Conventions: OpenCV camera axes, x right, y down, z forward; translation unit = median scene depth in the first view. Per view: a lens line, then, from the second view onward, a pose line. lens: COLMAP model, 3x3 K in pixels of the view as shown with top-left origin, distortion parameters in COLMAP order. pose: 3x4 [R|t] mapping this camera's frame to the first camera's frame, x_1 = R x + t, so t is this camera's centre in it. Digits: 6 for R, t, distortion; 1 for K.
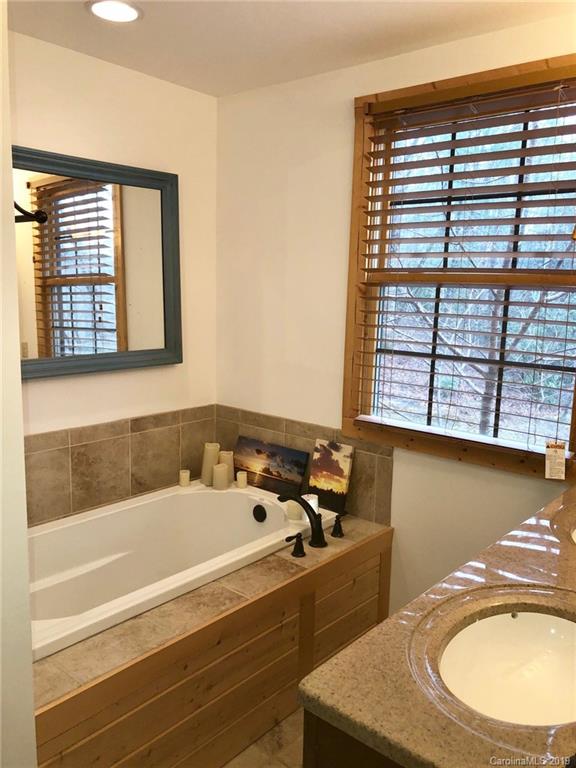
lens RADIAL K [[622.7, 0, 288.0], [0, 622.7, 384.0], [0, 0, 1]] dist [0.019769, -0.008930]
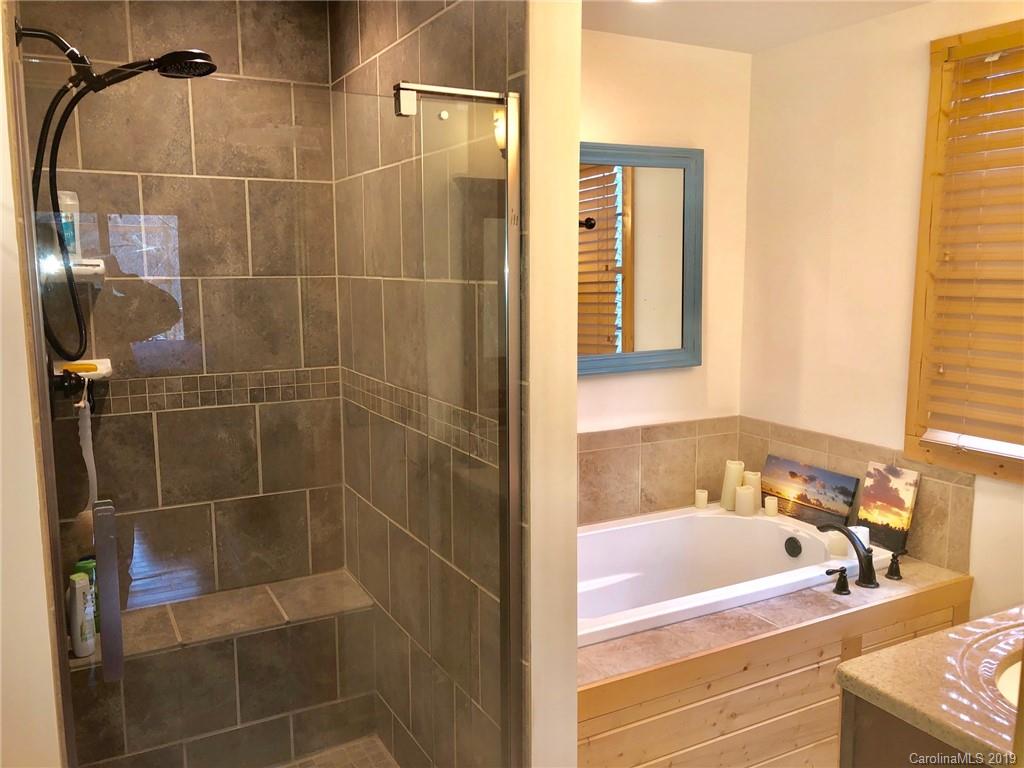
lens RADIAL K [[831.9, 0, 512.0], [0, 831.9, 384.0], [0, 0, 1]] dist [-0.000521, 0.003130]
pose [[0.932568, 0.023419, -0.360234, -0.000239], [-0.029528, 0.999498, -0.011463, 0.014838], [0.359785, 0.021327, 0.932792, -0.183151]]
